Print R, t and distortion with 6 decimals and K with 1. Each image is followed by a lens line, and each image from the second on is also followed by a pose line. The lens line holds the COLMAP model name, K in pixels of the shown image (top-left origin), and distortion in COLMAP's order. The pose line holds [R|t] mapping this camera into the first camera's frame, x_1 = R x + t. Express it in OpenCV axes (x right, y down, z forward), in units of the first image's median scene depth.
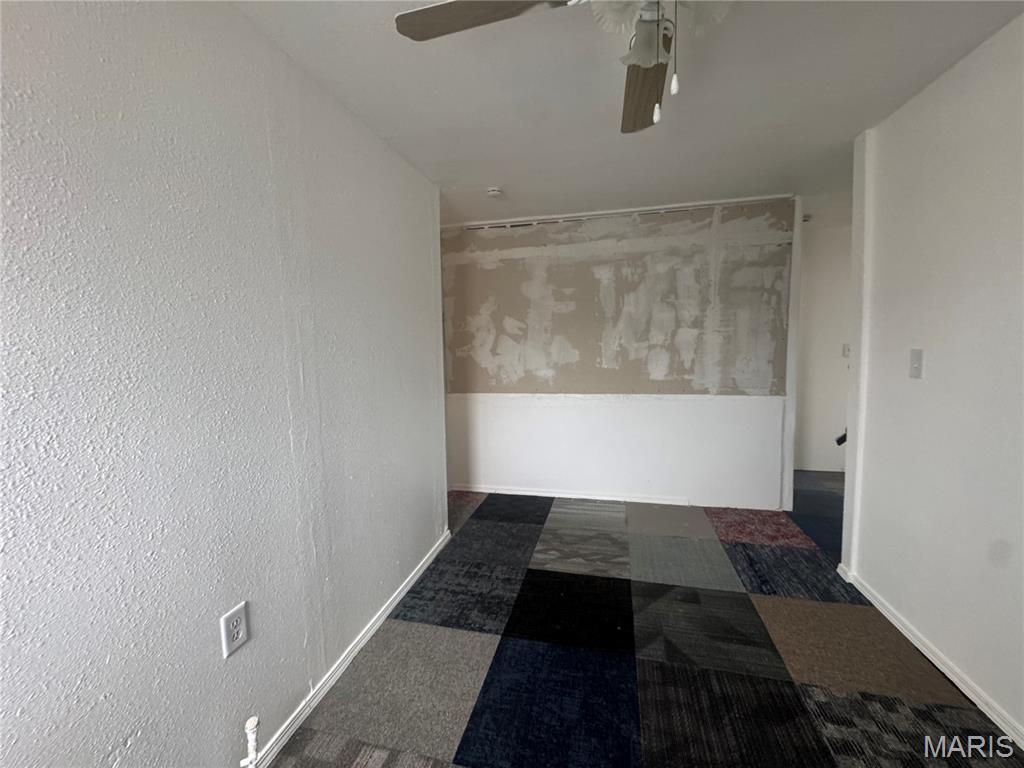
lens RADIAL K [[408.2, 0, 512.0], [0, 408.2, 381.6], [0, 0, 1]] dist [-0.003820, 0.000140]
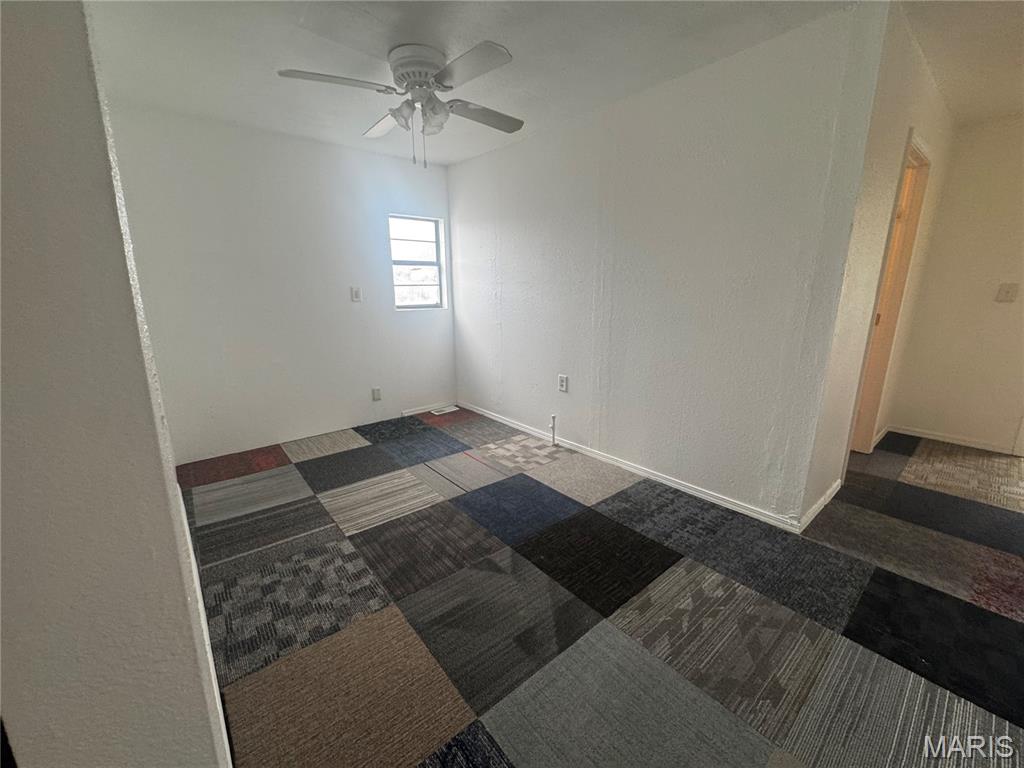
lens RADIAL K [[408.2, 0, 511.2], [0, 408.2, 380.7], [0, 0, 1]] dist [-0.003820, 0.000140]
pose [[-0.590731, 0.205052, -0.780378, 0.929210], [-0.054295, 0.954875, 0.292003, -0.092726], [0.805040, 0.214865, -0.552941, 1.296498]]
